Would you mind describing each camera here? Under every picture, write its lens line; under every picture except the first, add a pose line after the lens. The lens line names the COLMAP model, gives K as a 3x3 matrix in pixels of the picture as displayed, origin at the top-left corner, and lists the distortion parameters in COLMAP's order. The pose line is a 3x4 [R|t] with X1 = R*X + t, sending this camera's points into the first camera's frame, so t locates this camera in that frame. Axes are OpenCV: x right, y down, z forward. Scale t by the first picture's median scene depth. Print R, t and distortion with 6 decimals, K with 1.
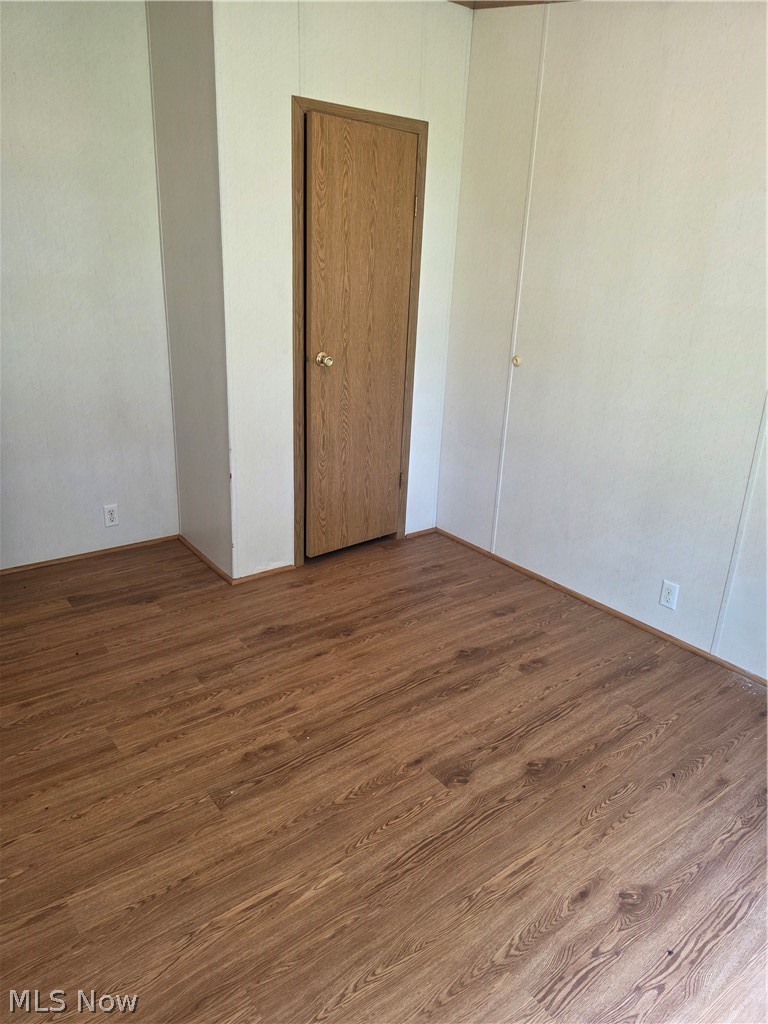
lens RADIAL K [[684.3, 0, 376.4], [0, 684.3, 513.7], [0, 0, 1]] dist [0.035340, -0.020658]
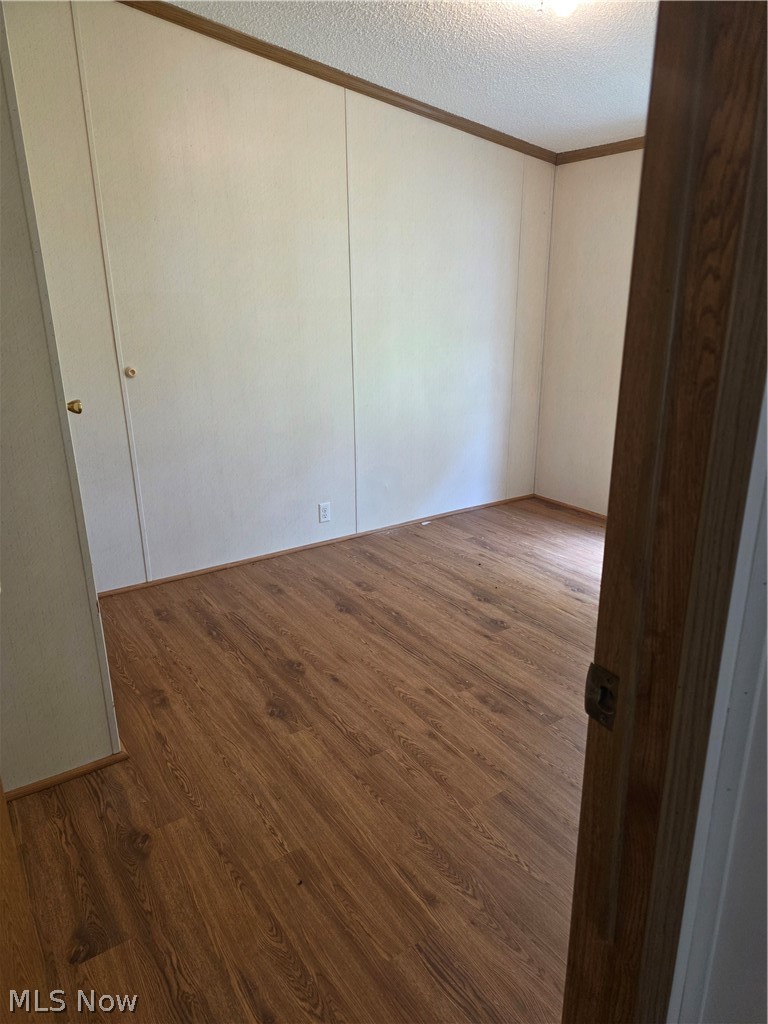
lens RADIAL K [[684.3, 0, 381.5], [0, 684.3, 516.5], [0, 0, 1]] dist [0.035340, -0.020658]
pose [[0.062579, -0.357460, 0.931830, -0.963547], [0.354313, 0.880801, 0.314090, -0.300850], [-0.933030, 0.310504, 0.181773, 0.729661]]
